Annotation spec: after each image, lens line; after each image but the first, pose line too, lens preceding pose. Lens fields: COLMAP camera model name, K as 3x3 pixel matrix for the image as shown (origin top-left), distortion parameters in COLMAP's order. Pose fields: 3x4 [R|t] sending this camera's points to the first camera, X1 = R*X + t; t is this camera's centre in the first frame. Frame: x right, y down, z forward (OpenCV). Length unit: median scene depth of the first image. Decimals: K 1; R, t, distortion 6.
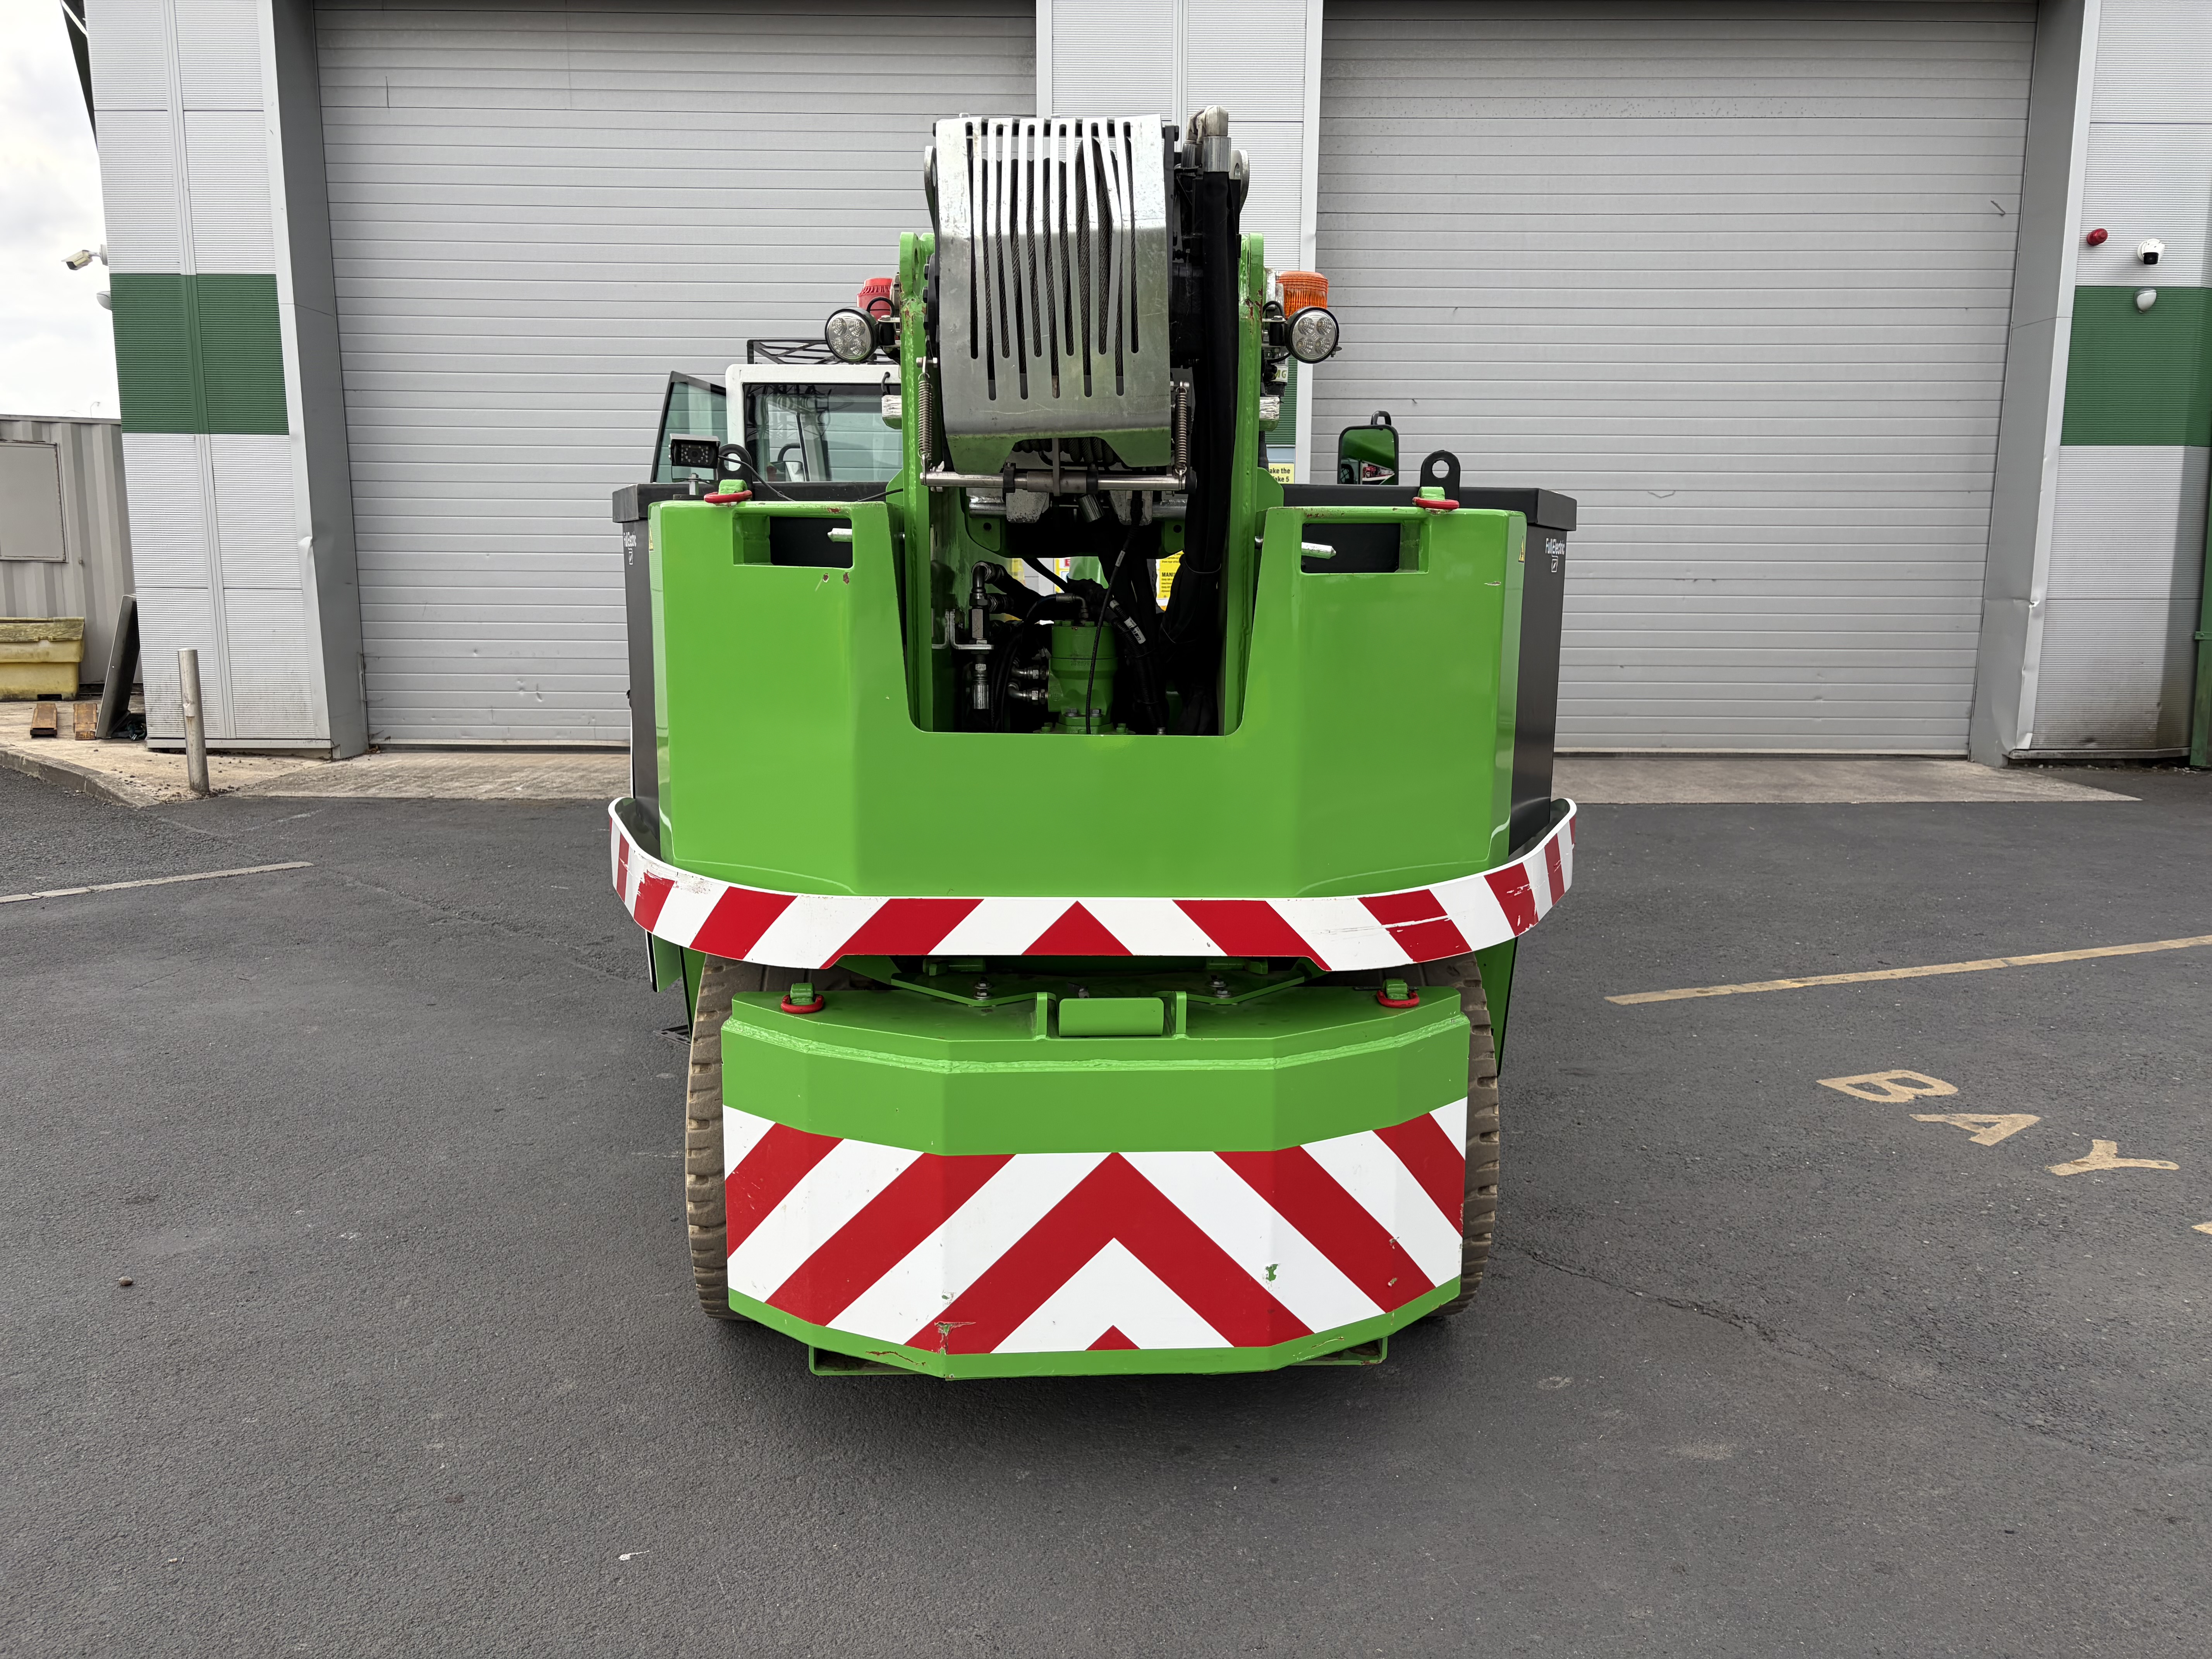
lens RADIAL K [[1668.8, 0, 1128.9], [0, 1668.8, 837.0], [0, 0, 1]] dist [0.044708, -0.043503]
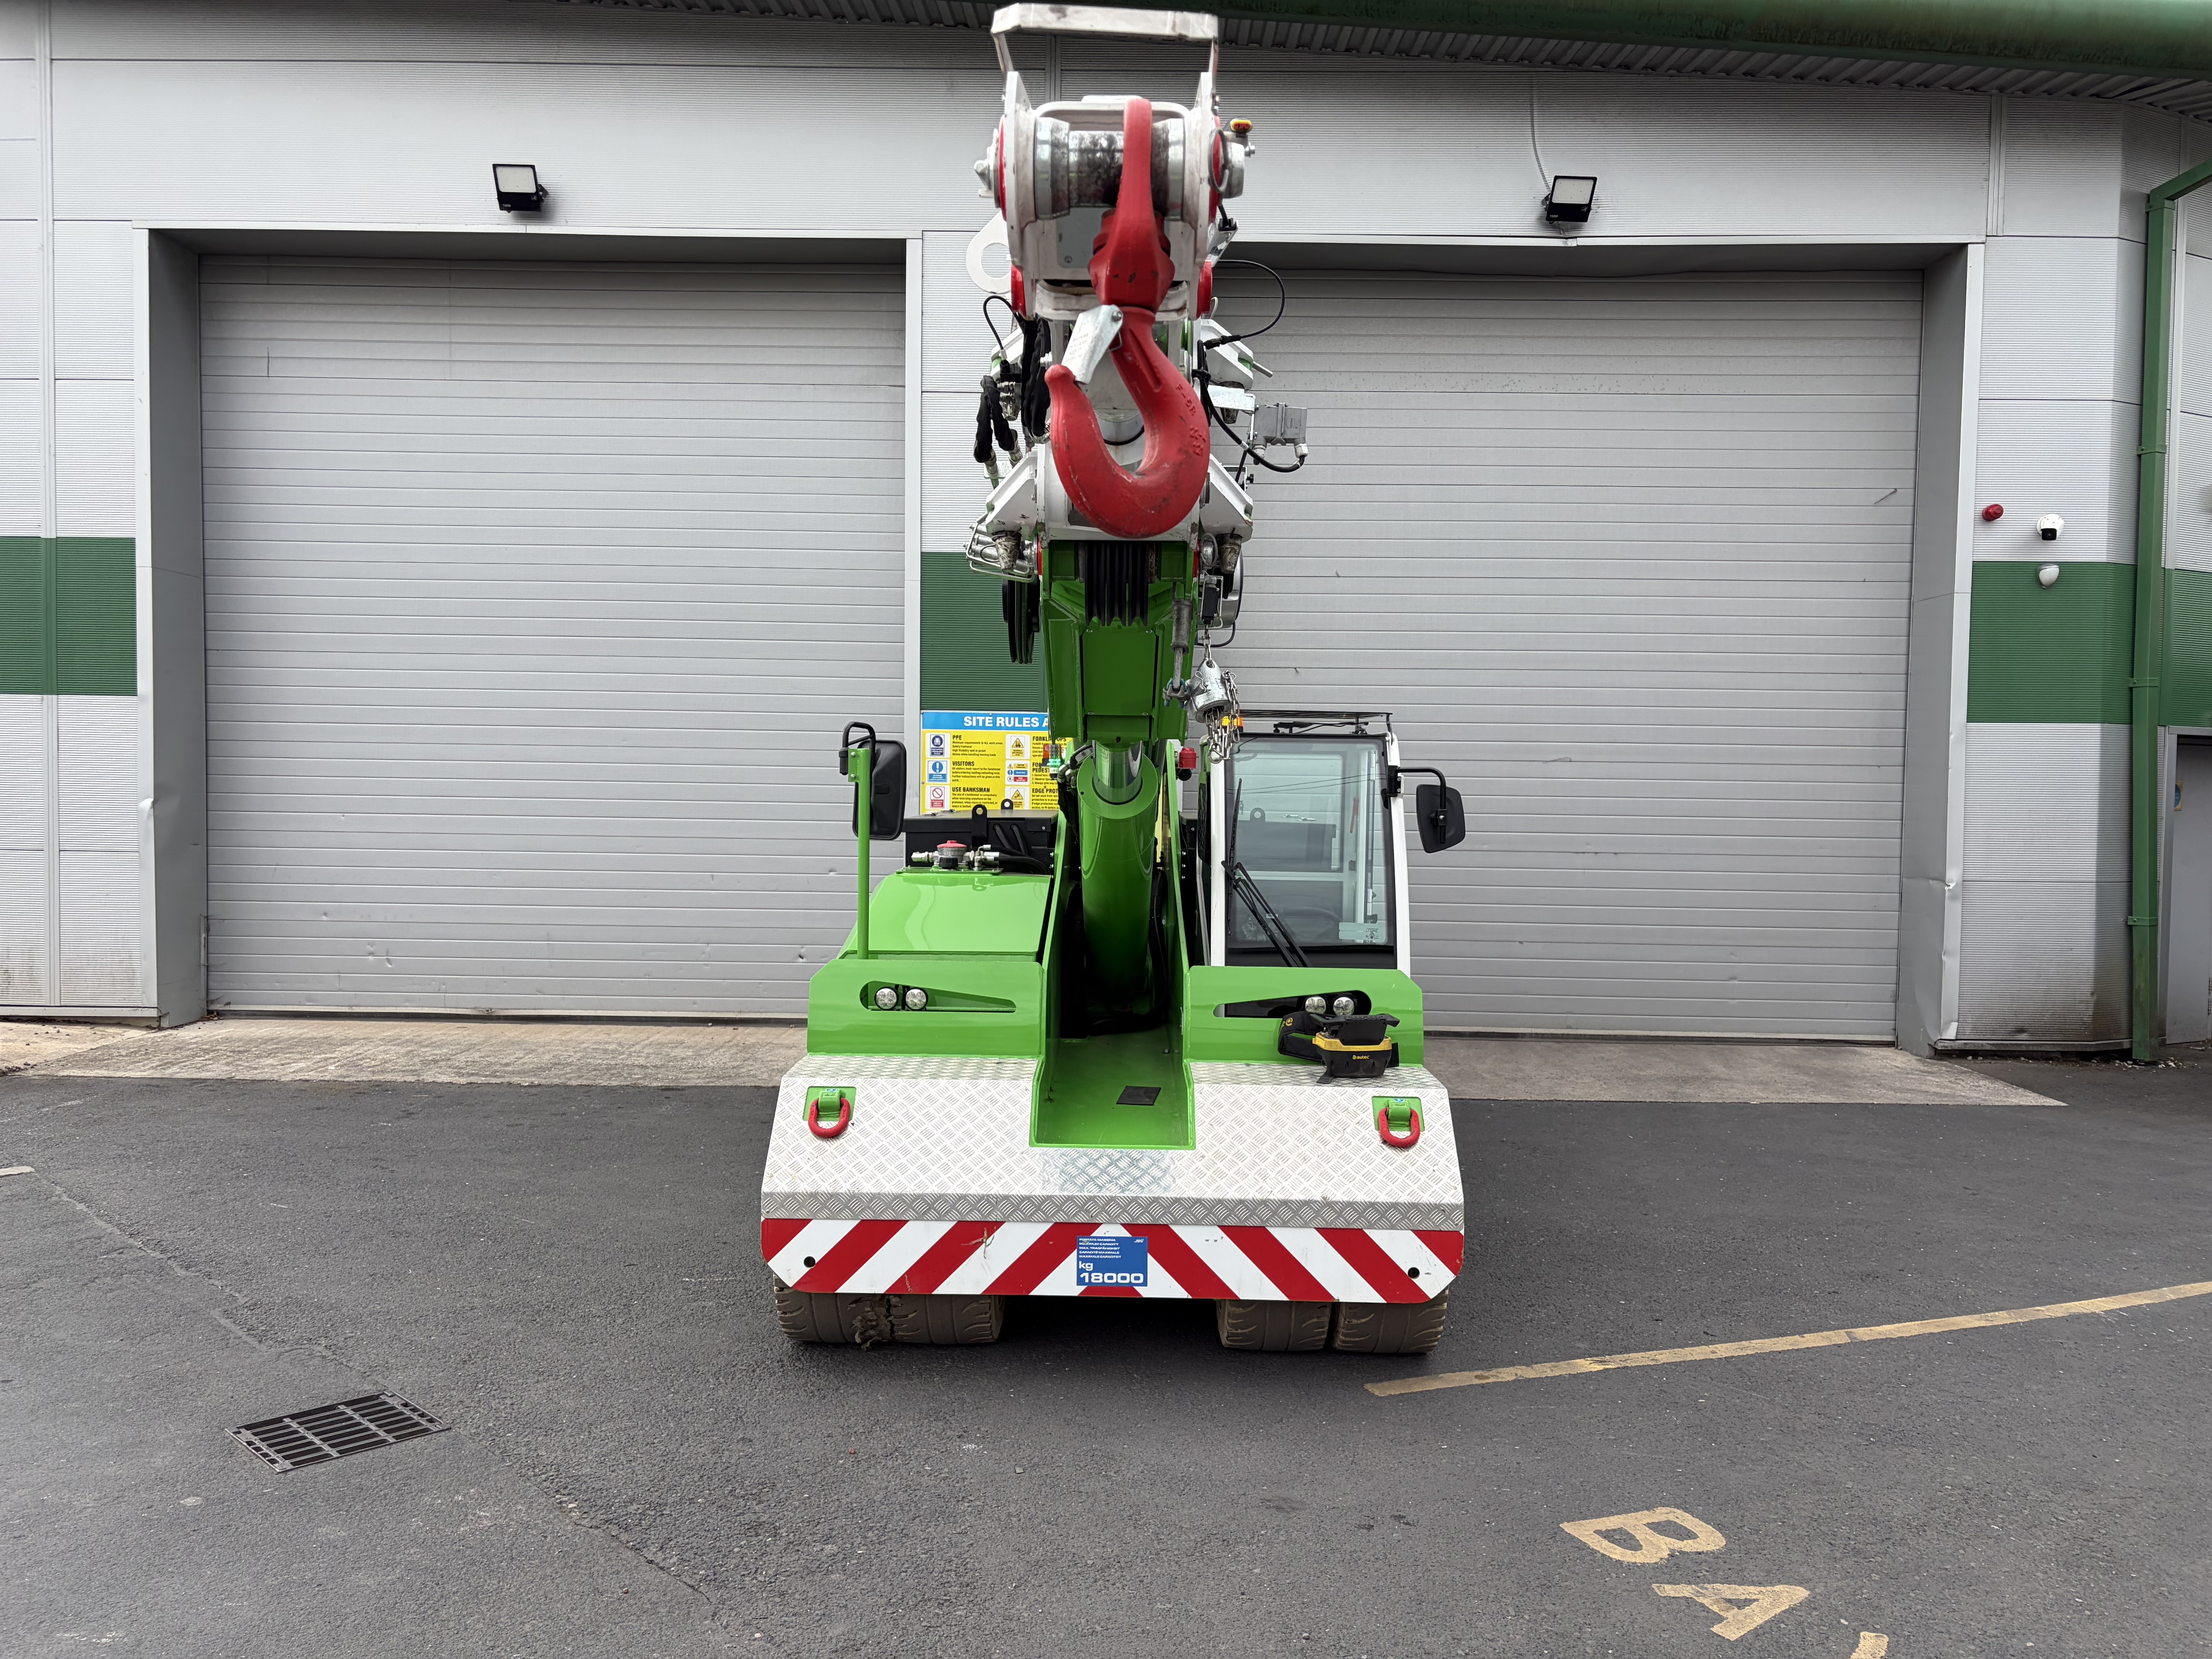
lens RADIAL K [[1670.8, 0, 1112.9], [0, 1670.8, 841.2], [0, 0, 1]] dist [0.028052, -0.007441]
pose [[0.999720, 0.009842, -0.021525, 0.087661], [-0.012518, 0.991701, -0.127954, -0.036594], [0.020087, 0.128188, 0.991546, 0.051663]]
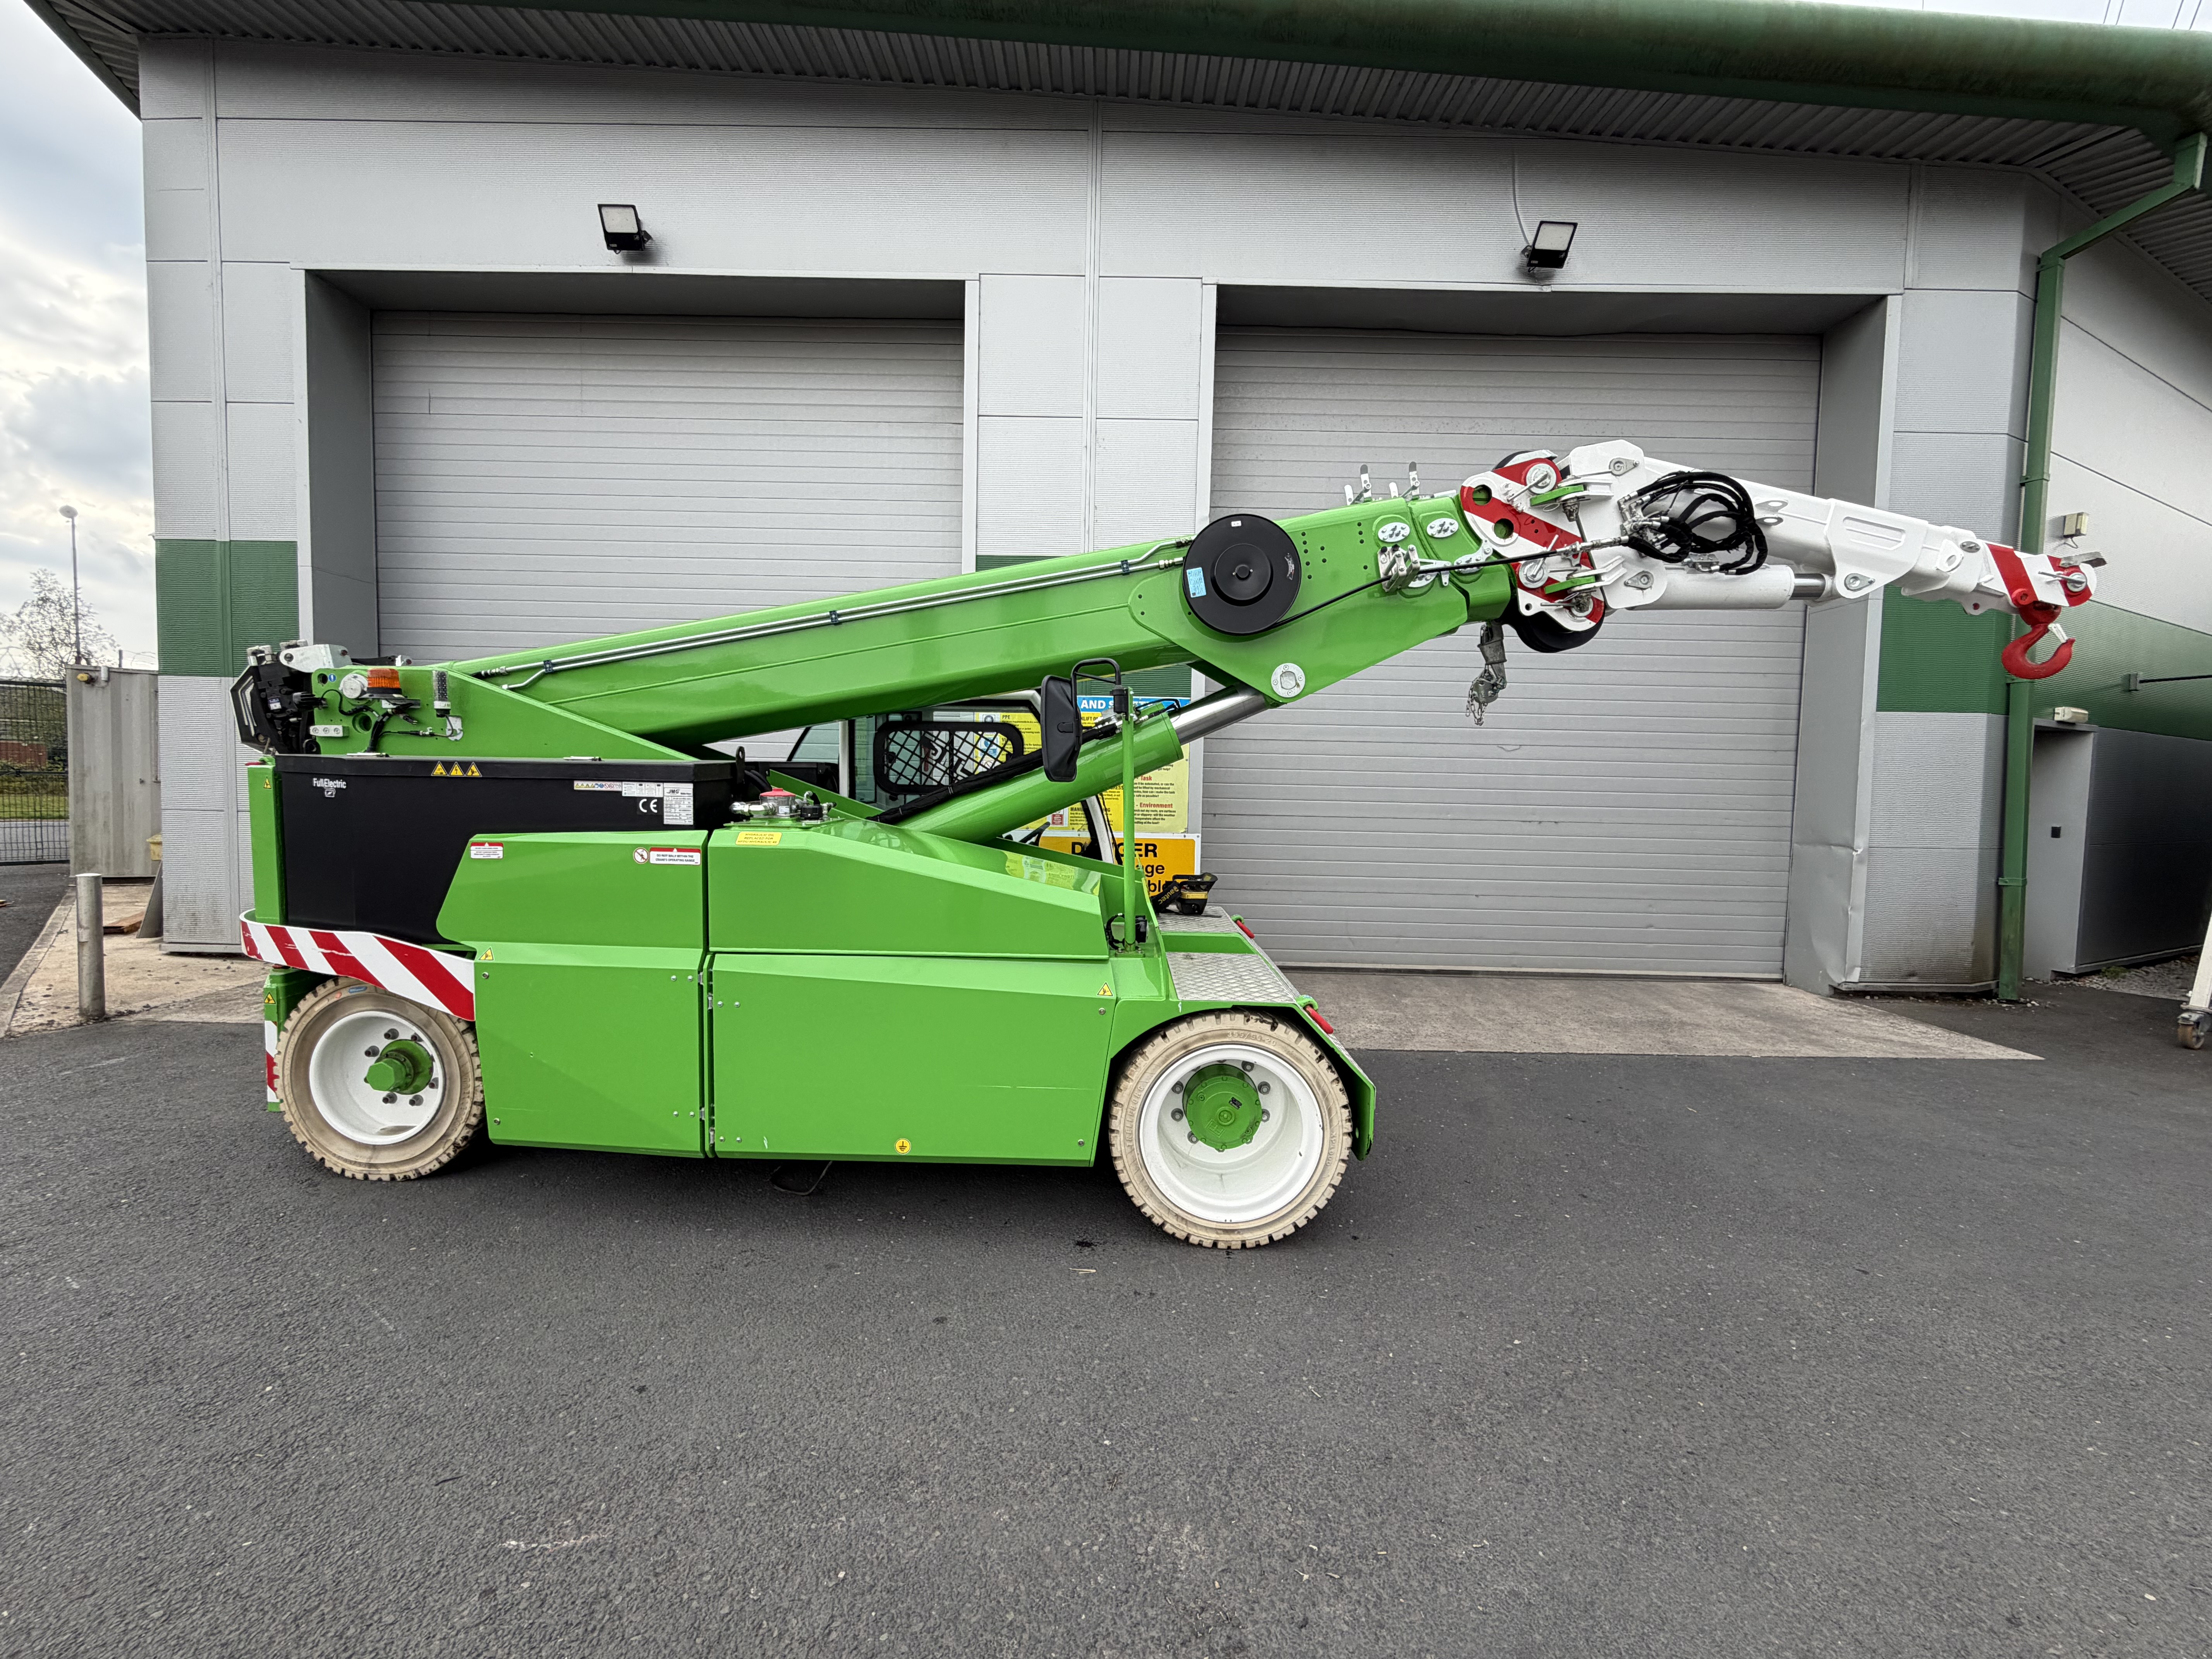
lens RADIAL K [[882.8, 0, 1106.0], [0, 882.8, 829.5], [0, 0, 1]] dist [-0.000827, 0.000010]
pose [[0.999791, 0.016332, -0.012317, 0.051129], [-0.017634, 0.993283, -0.114359, -0.077949], [0.010366, 0.114552, 0.993363, 0.419928]]
